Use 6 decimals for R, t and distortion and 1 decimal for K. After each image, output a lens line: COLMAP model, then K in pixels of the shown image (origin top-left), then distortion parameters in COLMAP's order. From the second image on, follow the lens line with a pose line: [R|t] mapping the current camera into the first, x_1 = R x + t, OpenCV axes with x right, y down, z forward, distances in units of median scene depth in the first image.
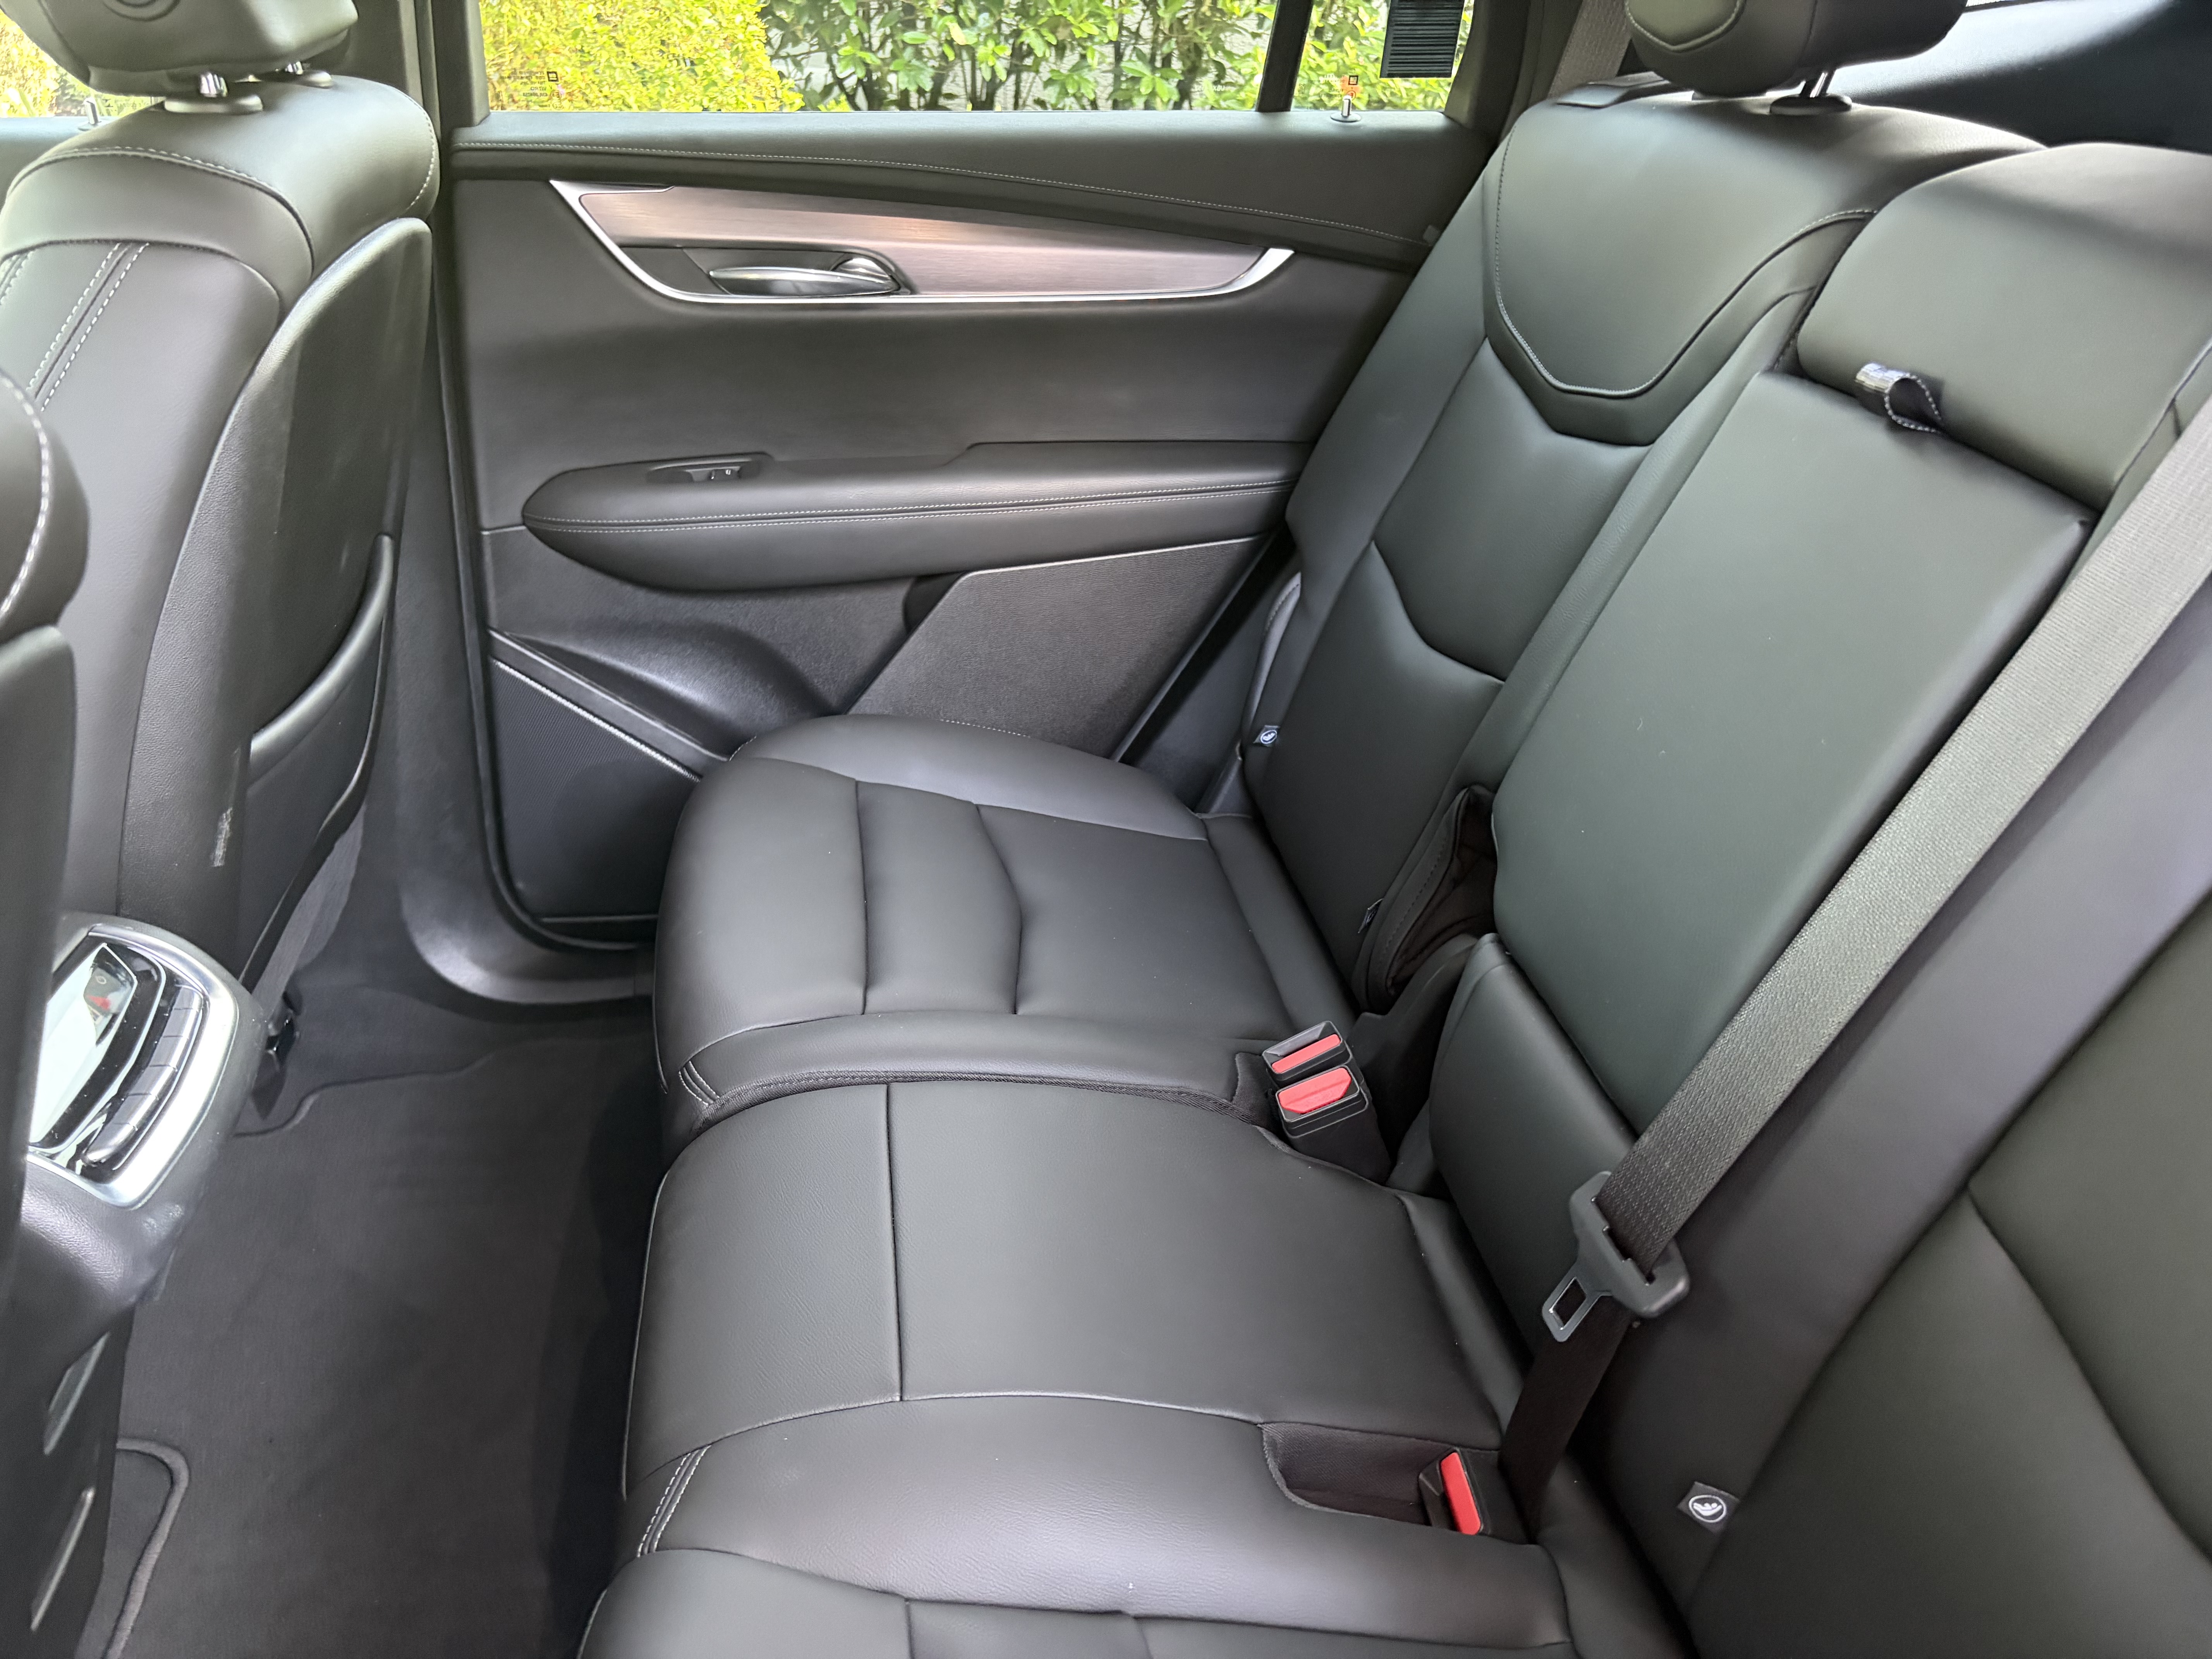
lens RADIAL K [[1671.0, 0, 1109.0], [0, 1671.0, 790.8], [0, 0, 1]] dist [0.028861, -0.052187]
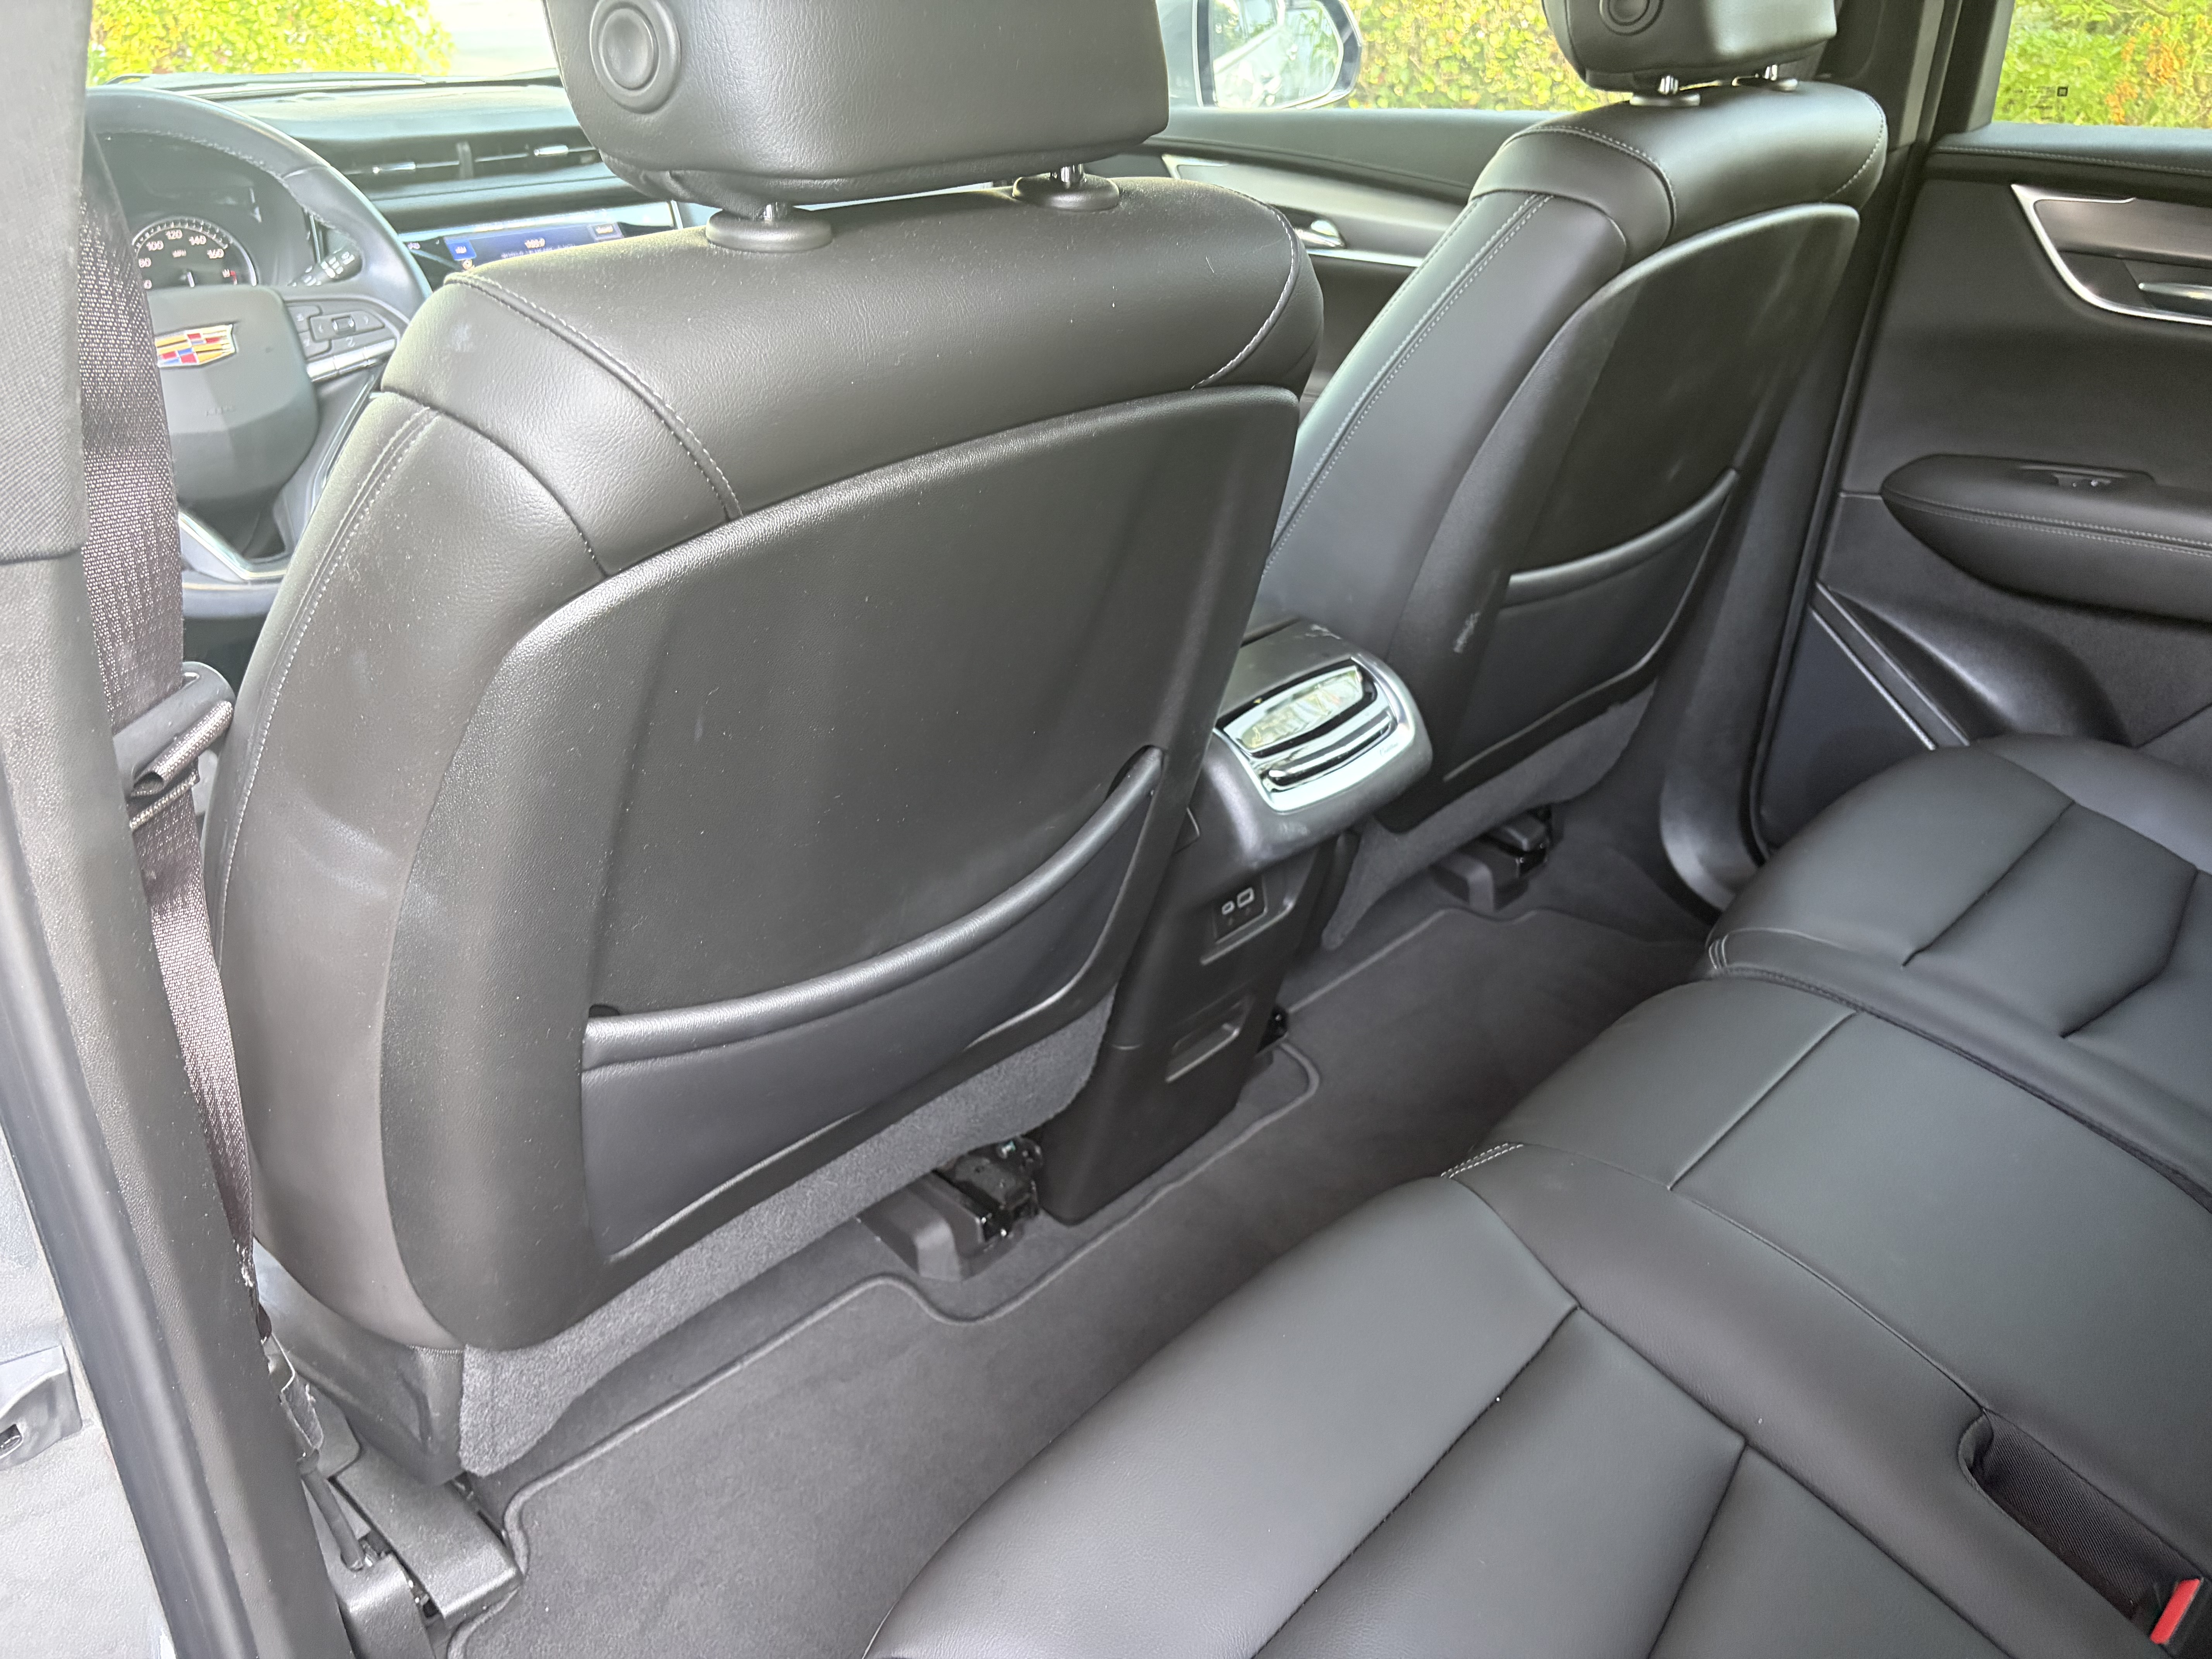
lens RADIAL K [[1714.2, 0, 1108.7], [0, 1714.2, 769.2], [0, 0, 1]] dist [0.042059, -0.045570]
pose [[0.594932, 0.307309, -0.742710, 0.255321], [-0.332482, 0.935355, 0.120692, 0.041388], [0.731787, 0.175134, 0.658647, -0.077839]]
